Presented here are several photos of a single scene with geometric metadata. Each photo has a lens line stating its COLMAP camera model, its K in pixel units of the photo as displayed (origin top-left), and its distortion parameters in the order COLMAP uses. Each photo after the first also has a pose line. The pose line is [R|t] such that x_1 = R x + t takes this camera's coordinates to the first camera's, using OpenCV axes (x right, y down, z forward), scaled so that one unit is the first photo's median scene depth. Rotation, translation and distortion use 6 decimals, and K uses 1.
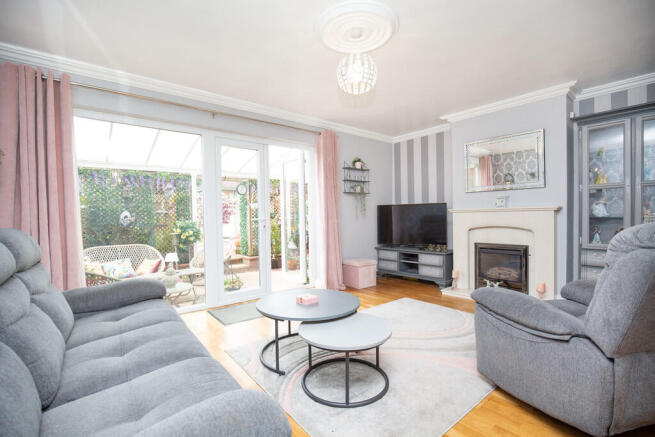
lens RADIAL K [[299.1, 0, 330.0], [0, 299.1, 217.6], [0, 0, 1]] dist [-0.026814, 0.000700]
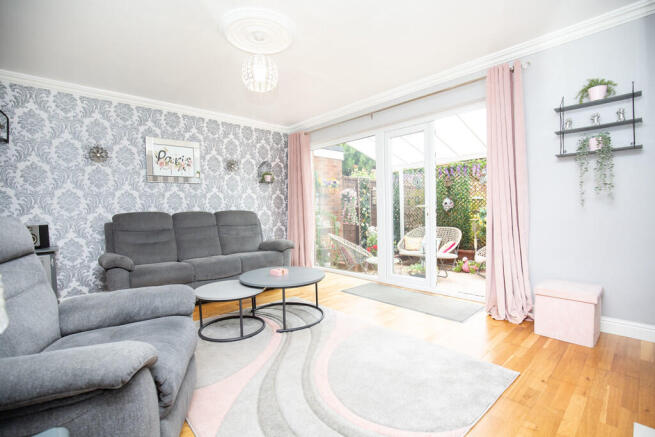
lens RADIAL K [[299.1, 0, 326.0], [0, 299.1, 219.8], [0, 0, 1]] dist [-0.026814, 0.000700]
pose [[0.057620, 0.045631, -0.997295, 0.555322], [0.014493, 0.998811, 0.046537, 0.000303], [0.998233, -0.017135, 0.056890, 0.541426]]
